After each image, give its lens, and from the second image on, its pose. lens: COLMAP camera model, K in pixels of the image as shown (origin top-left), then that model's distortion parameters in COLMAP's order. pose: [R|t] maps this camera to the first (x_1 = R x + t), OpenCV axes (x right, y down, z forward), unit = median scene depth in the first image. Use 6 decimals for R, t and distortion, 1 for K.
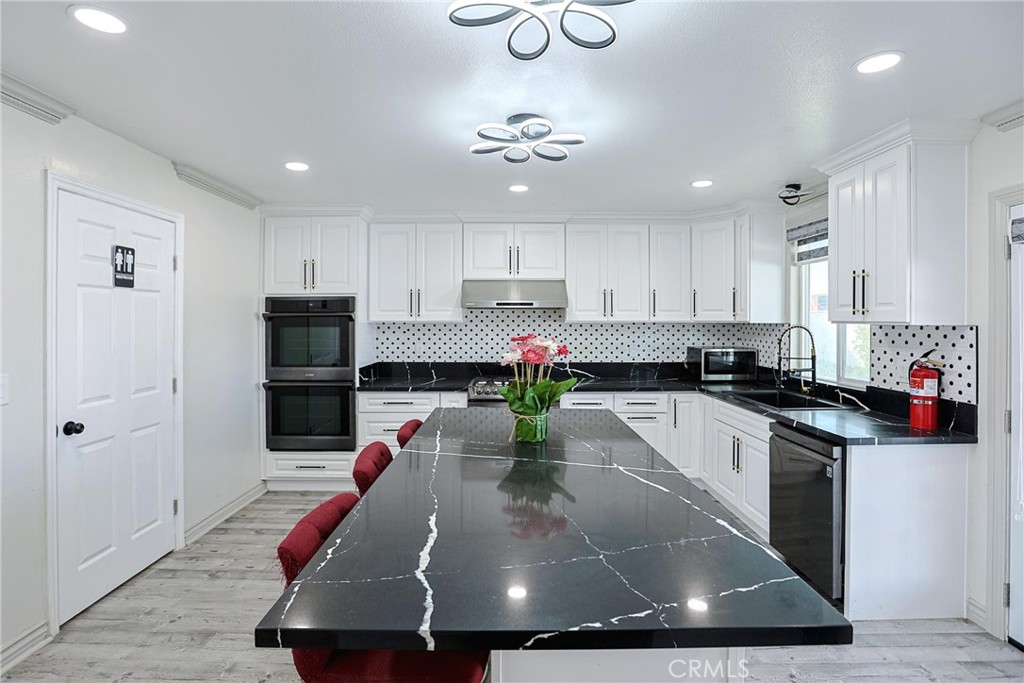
lens RADIAL K [[501.0, 0, 506.8], [0, 501.0, 323.8], [0, 0, 1]] dist [-0.065787, 0.036569]
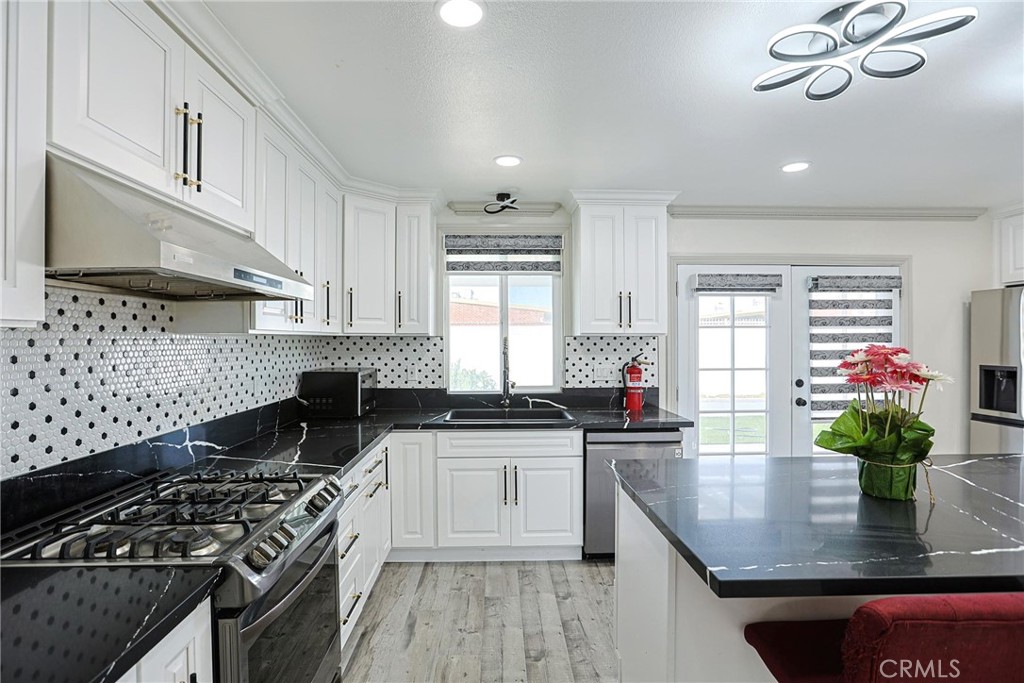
lens RADIAL K [[501.0, 0, 506.8], [0, 501.0, 323.8], [0, 0, 1]] dist [-0.065787, 0.036569]
pose [[-0.031506, 0.027830, 0.999116, -0.440325], [0.004636, 0.999606, -0.027698, 0.003583], [-0.999493, 0.003759, -0.031622, 1.088077]]
